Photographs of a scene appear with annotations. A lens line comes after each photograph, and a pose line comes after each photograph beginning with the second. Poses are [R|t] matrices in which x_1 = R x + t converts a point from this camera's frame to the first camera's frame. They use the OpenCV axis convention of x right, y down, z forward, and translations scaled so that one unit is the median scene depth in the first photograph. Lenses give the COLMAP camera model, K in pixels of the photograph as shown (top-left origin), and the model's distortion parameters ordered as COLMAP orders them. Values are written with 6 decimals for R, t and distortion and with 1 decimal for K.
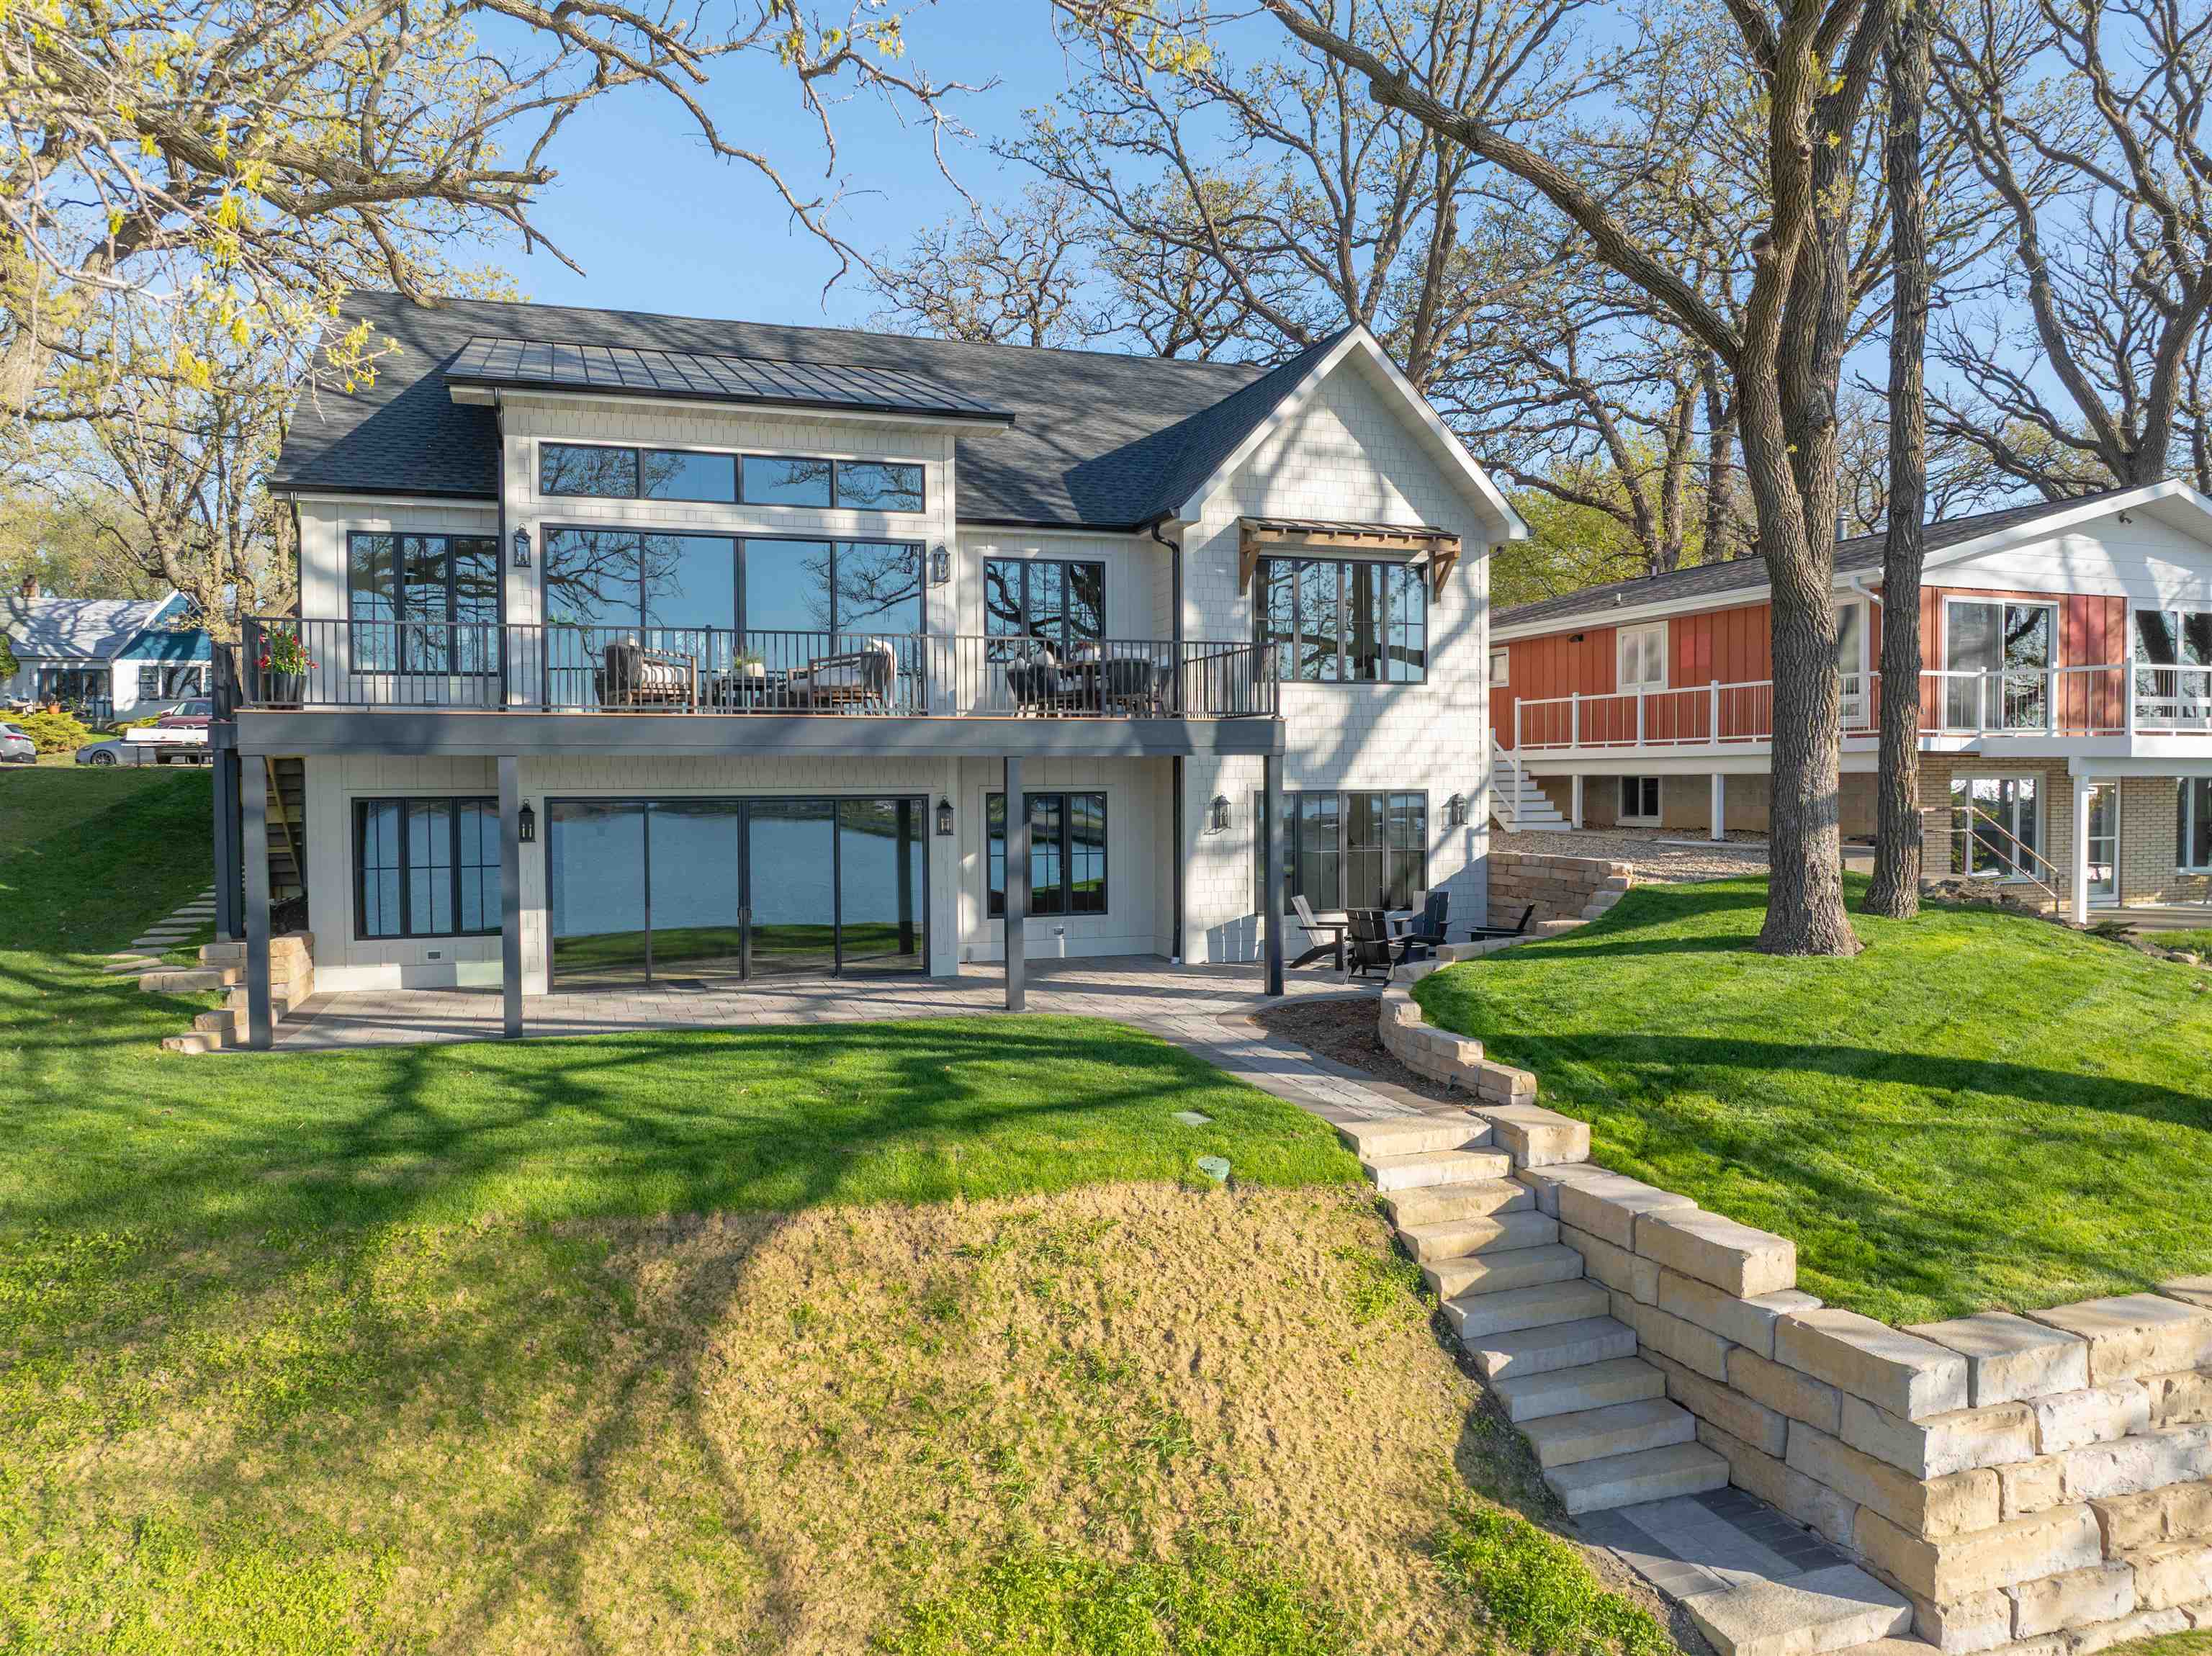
lens RADIAL K [[1563.7, 0, 1119.7], [0, 1563.7, 814.1], [0, 0, 1]] dist [-0.035383, 0.014200]
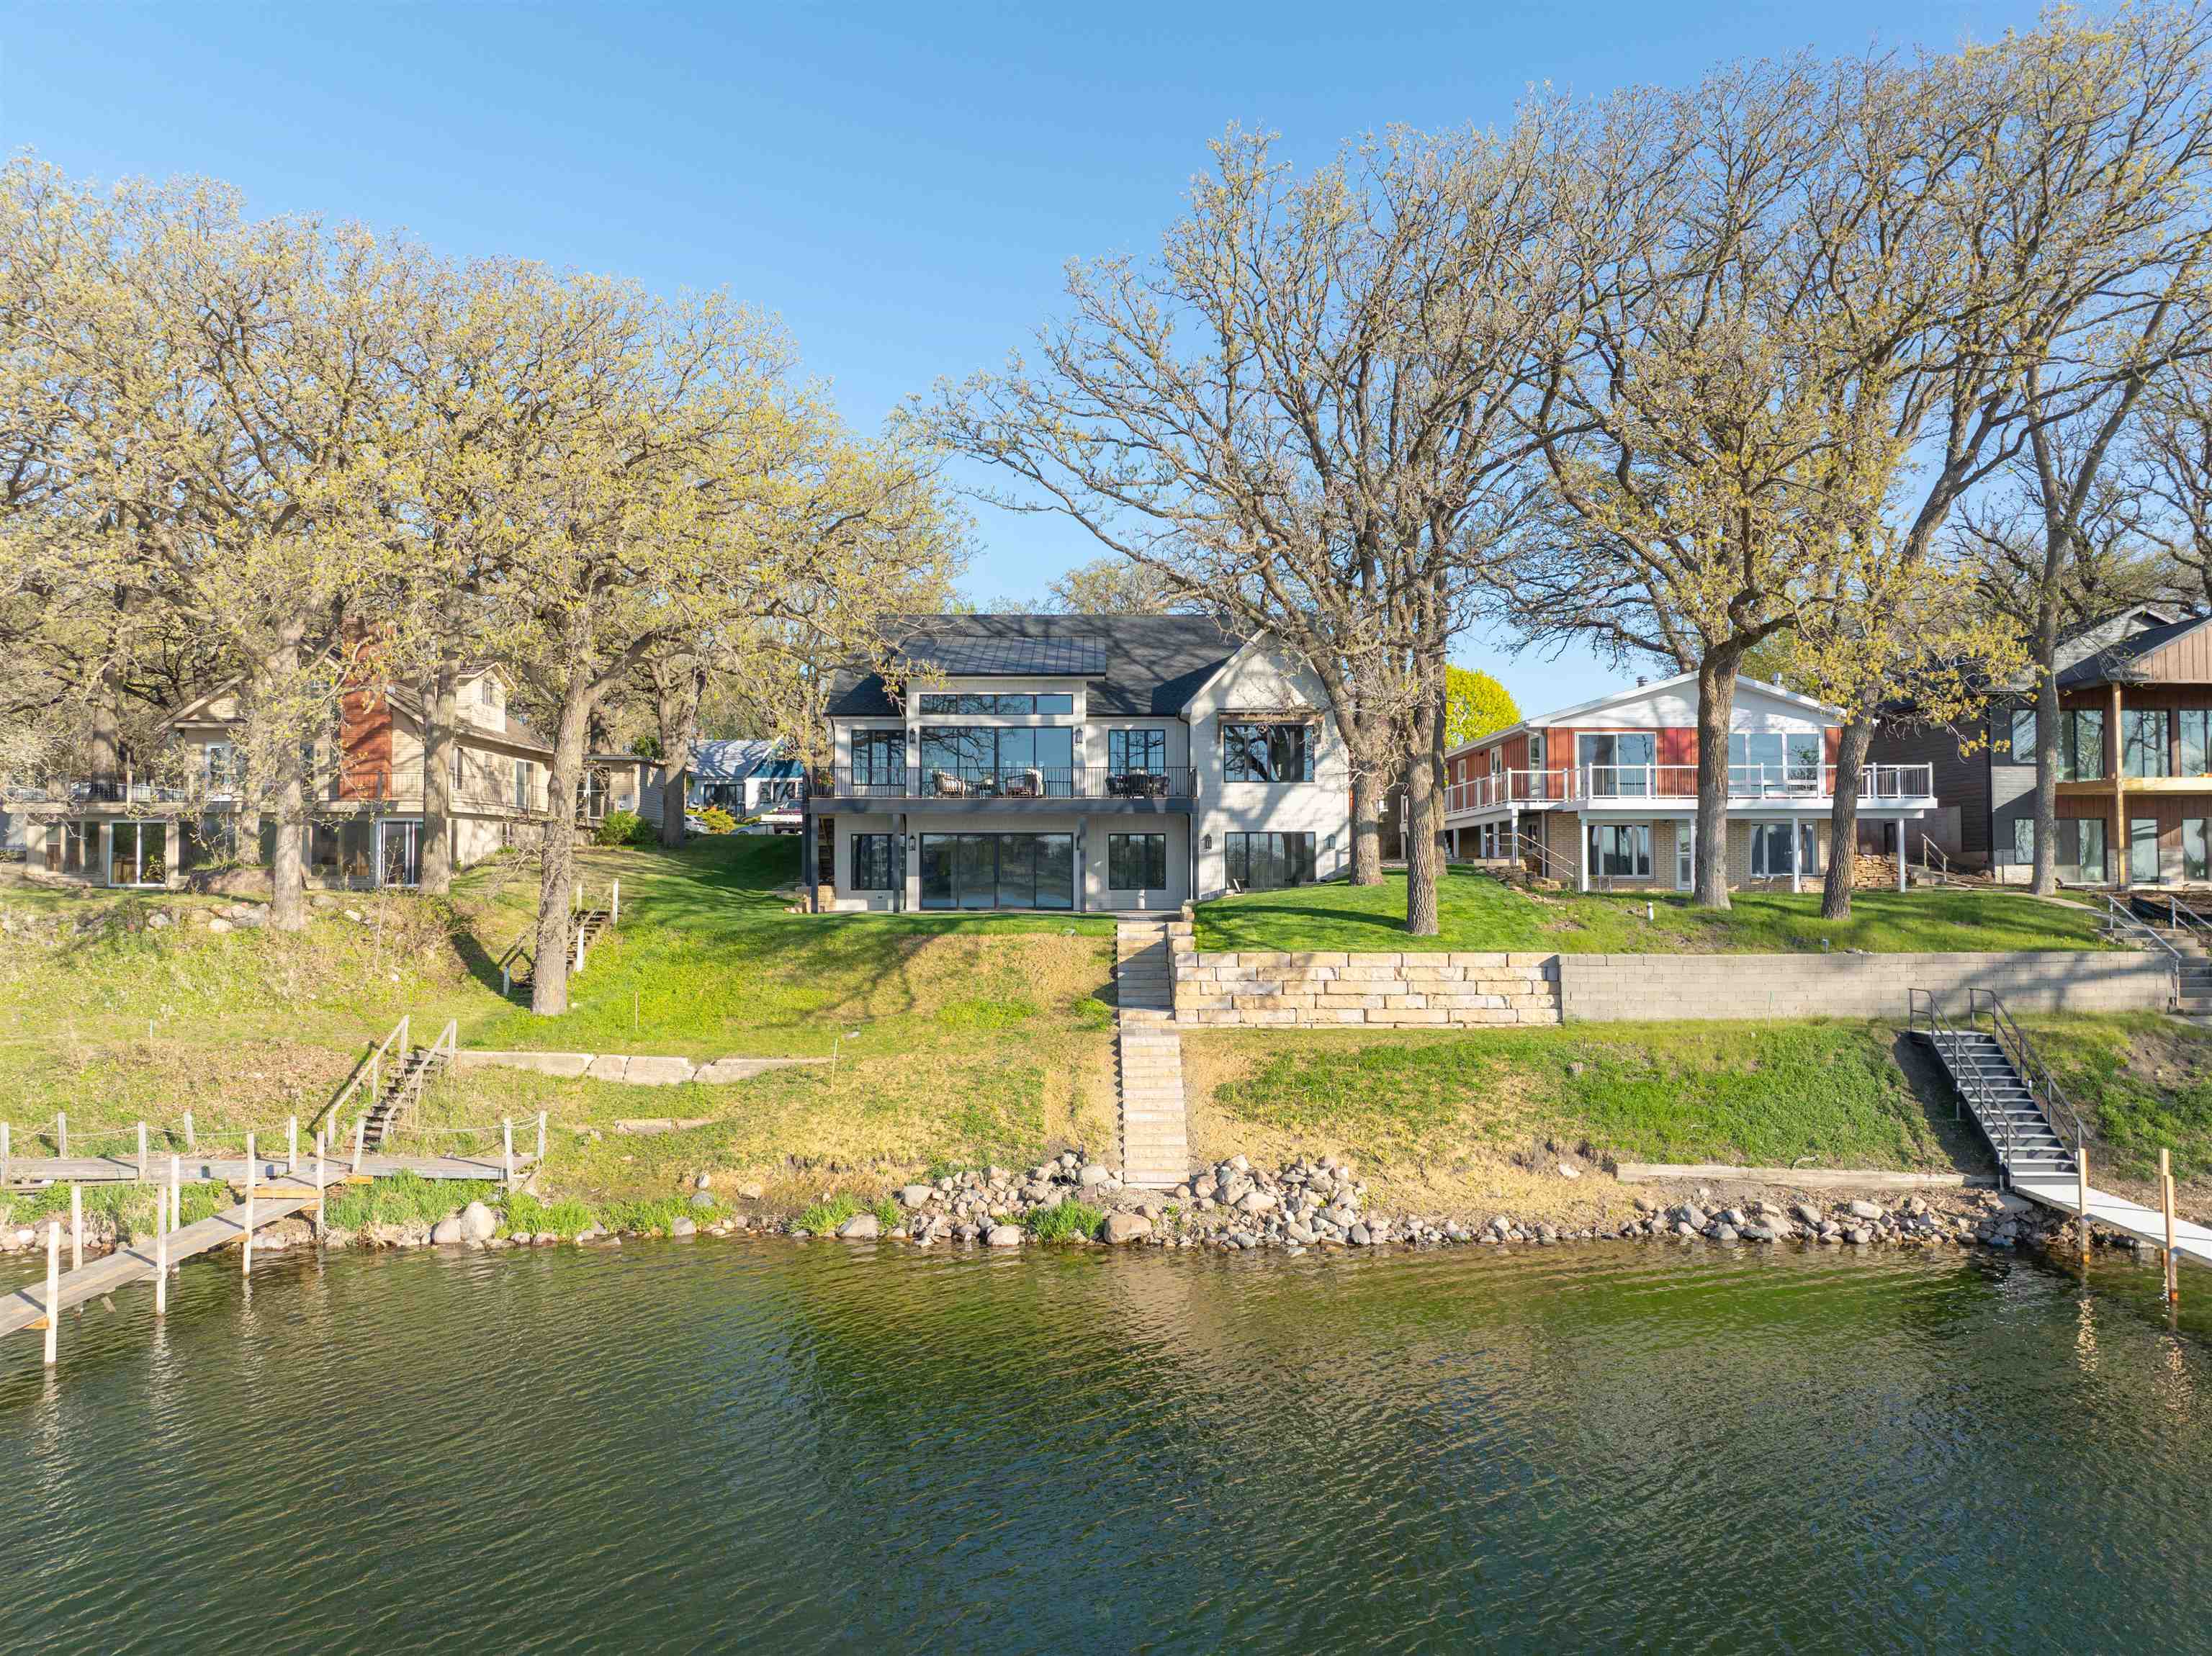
lens RADIAL K [[1563.7, 0, 1152.4], [0, 1563.7, 857.8], [0, 0, 1]] dist [-0.035383, 0.014200]
pose [[0.953337, -0.005257, -0.301863, 0.639846], [-0.005267, 0.999407, -0.034040, 0.095237], [0.301863, 0.034042, 0.952744, -1.099868]]
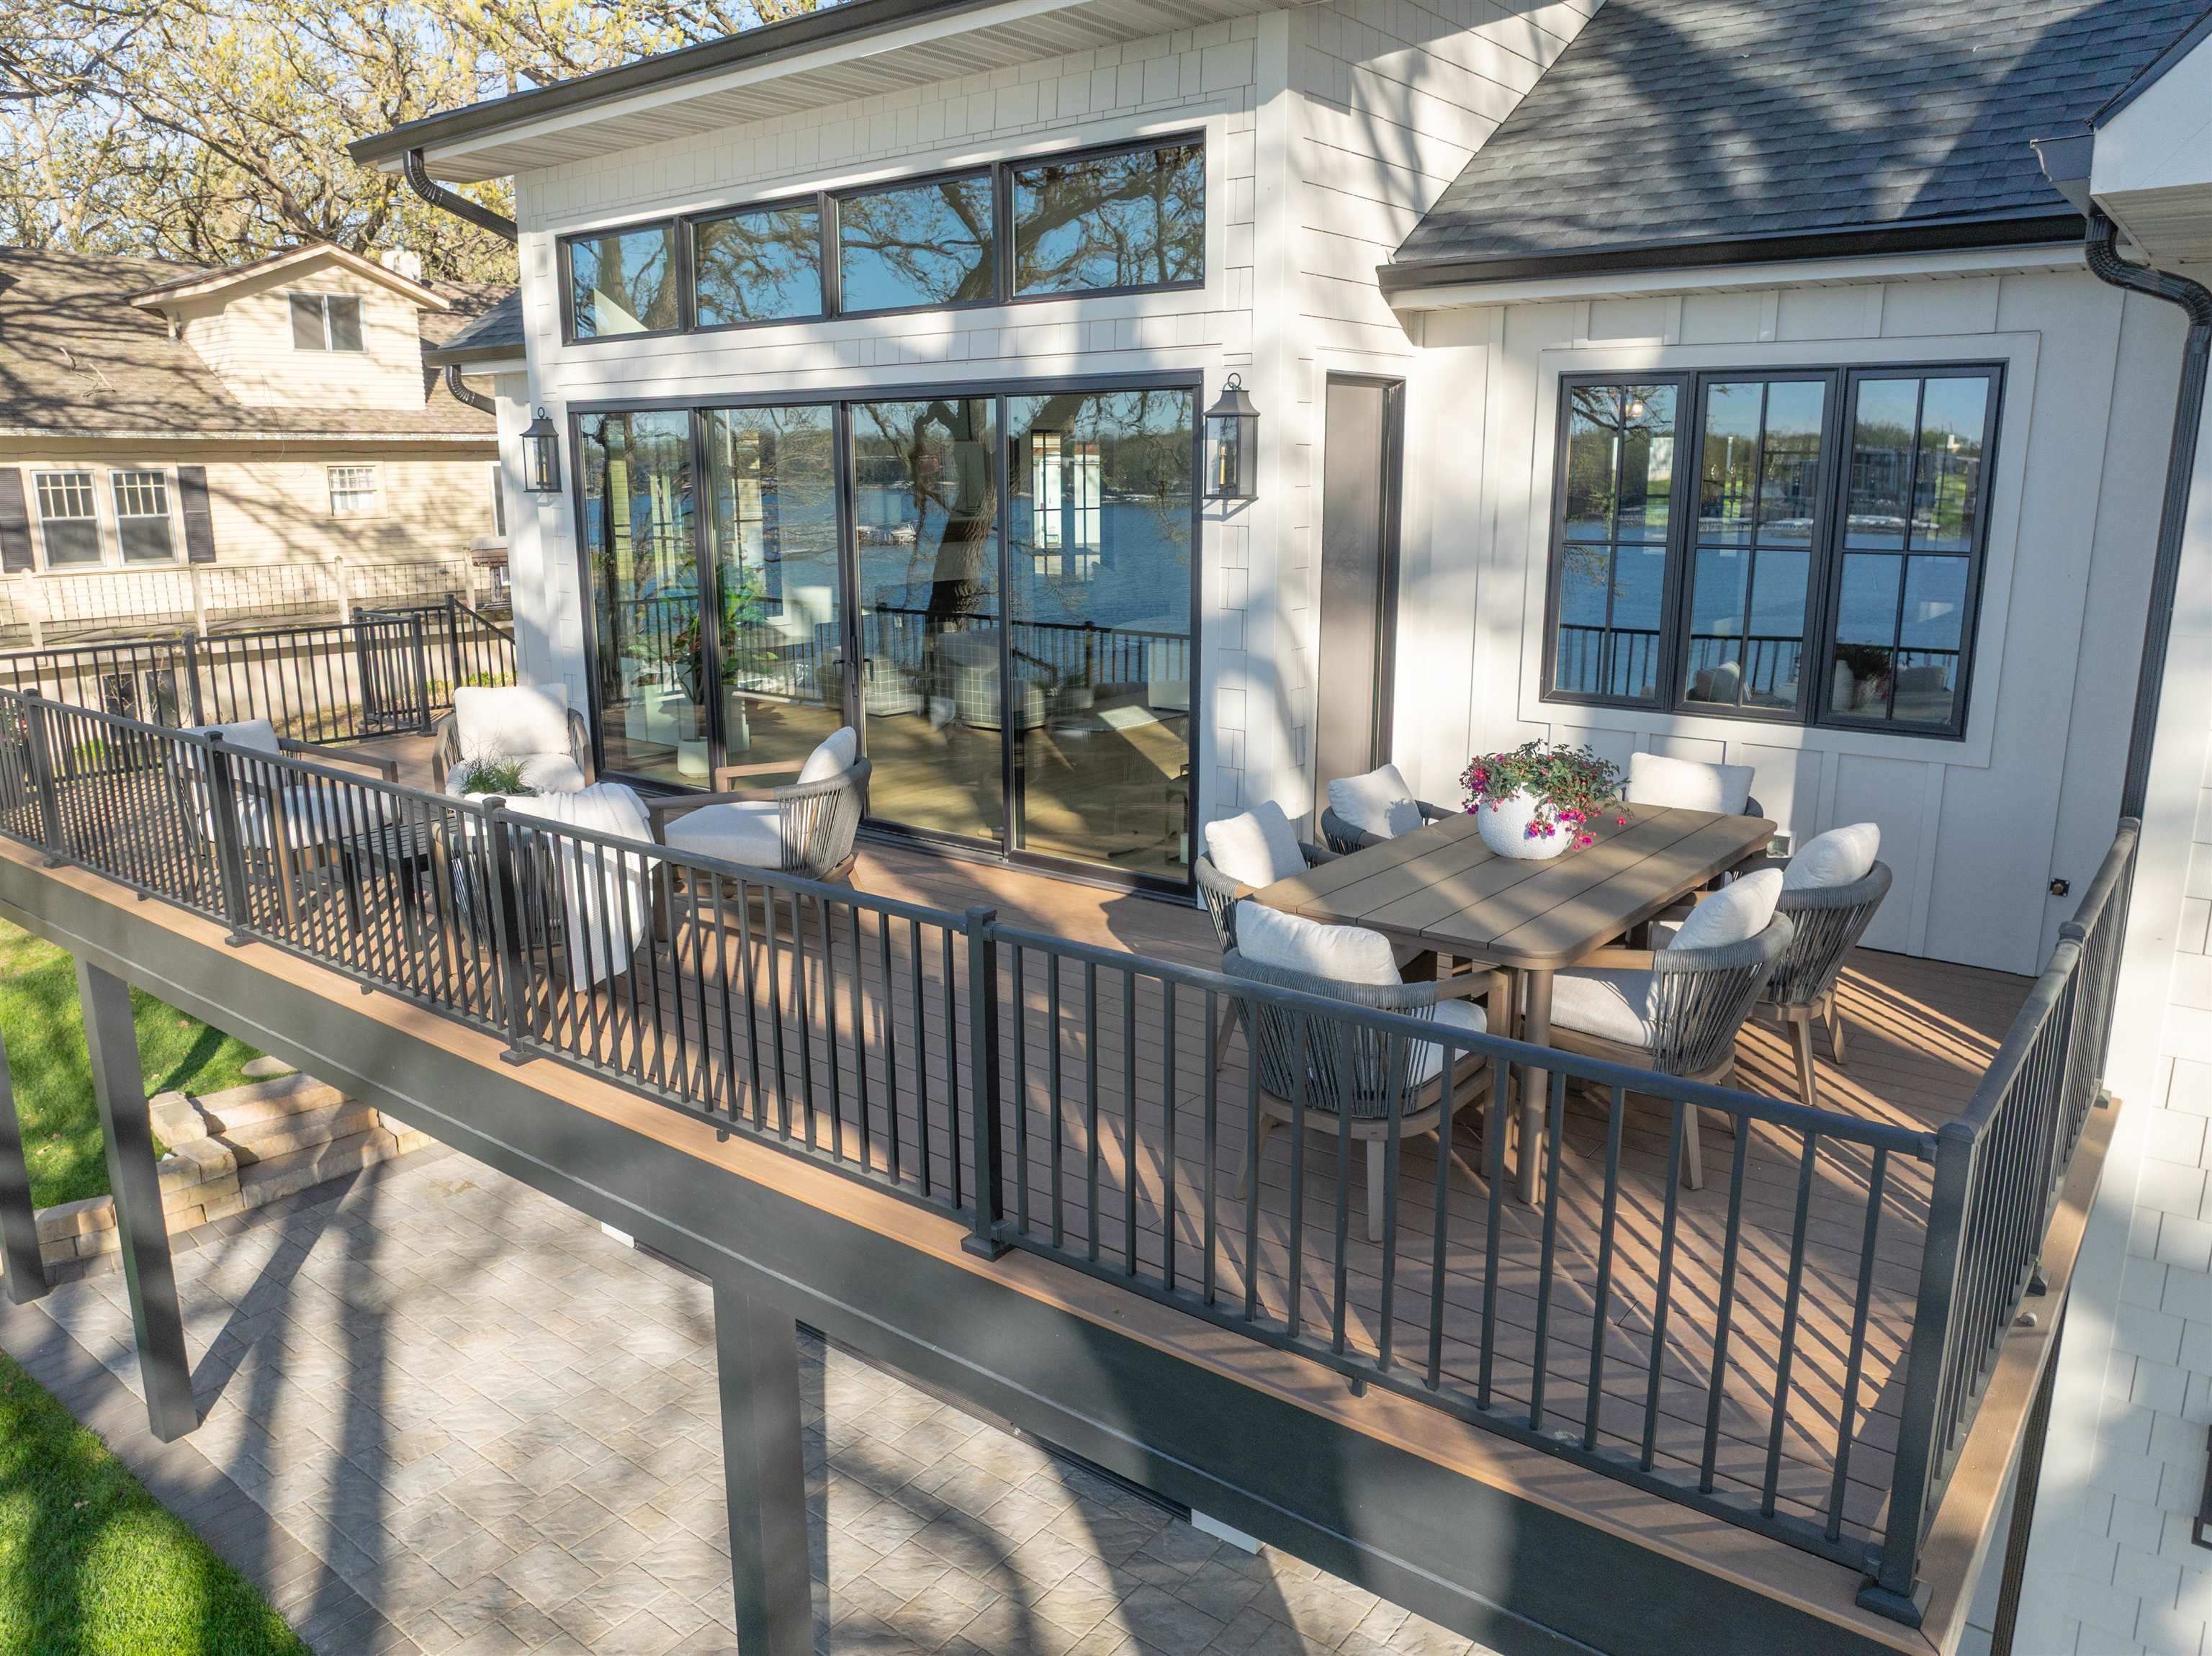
lens RADIAL K [[1563.7, 0, 1109.4], [0, 1563.7, 838.2], [0, 0, 1]] dist [-0.035383, 0.014200]
pose [[0.551326, 0.181500, -0.814308, 0.121301], [-0.032324, 0.979963, 0.196537, -0.130791], [0.833663, -0.082034, 0.546146, 0.728961]]
